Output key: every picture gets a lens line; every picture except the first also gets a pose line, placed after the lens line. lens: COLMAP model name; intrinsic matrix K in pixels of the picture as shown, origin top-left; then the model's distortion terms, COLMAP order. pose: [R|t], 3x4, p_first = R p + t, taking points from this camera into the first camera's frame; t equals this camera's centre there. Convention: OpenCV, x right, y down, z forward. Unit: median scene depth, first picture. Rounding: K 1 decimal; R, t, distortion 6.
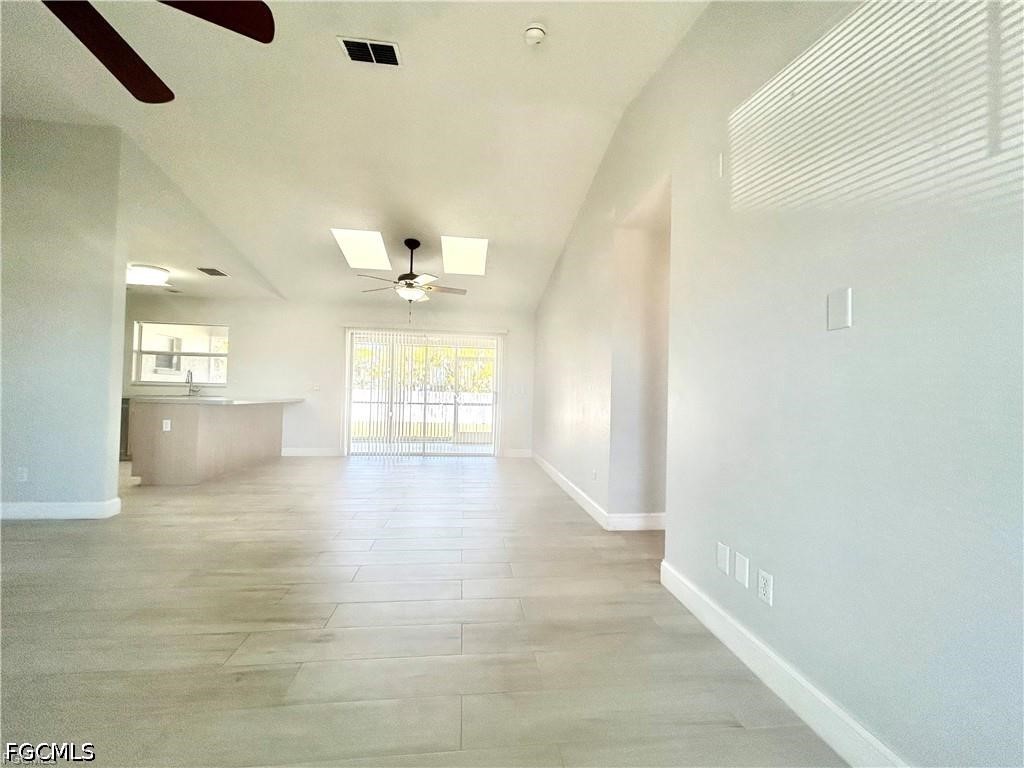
lens RADIAL K [[416.7, 0, 514.2], [0, 416.7, 380.5], [0, 0, 1]] dist [0.000470, -0.000076]
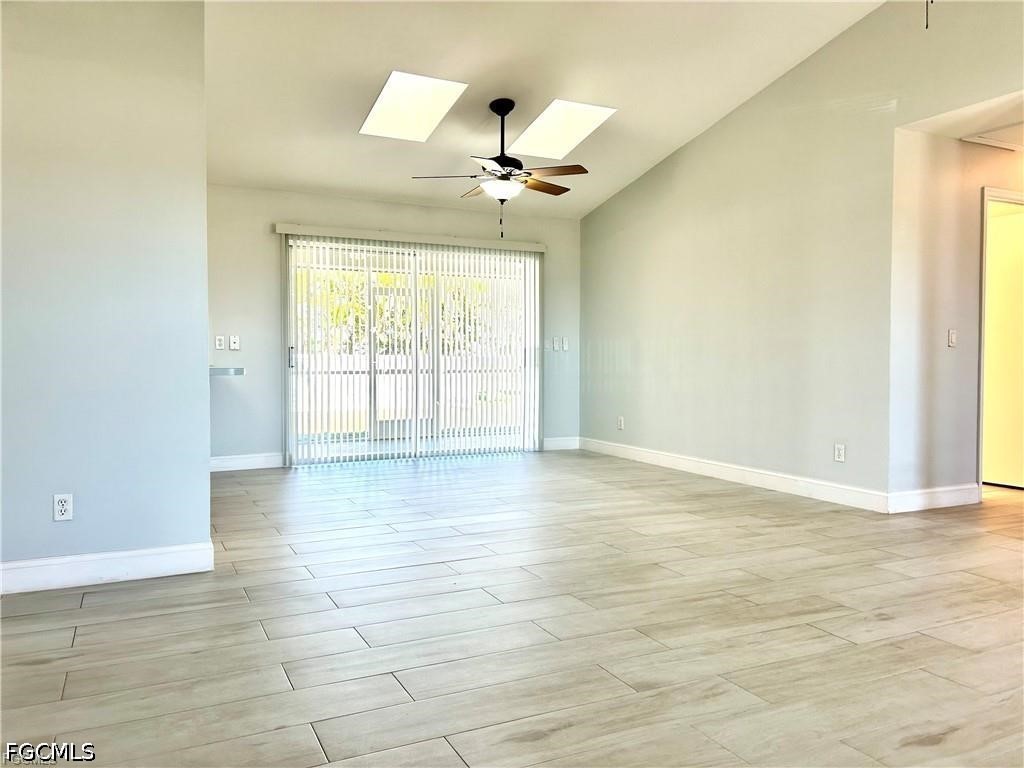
lens RADIAL K [[767.1, 0, 507.9], [0, 767.1, 385.4], [0, 0, 1]] dist [0.007876, -0.004199]
pose [[0.954338, -0.040505, 0.295969, -0.733779], [0.018082, 0.996781, 0.078110, -0.009864], [-0.298181, -0.069192, 0.951998, -0.129923]]
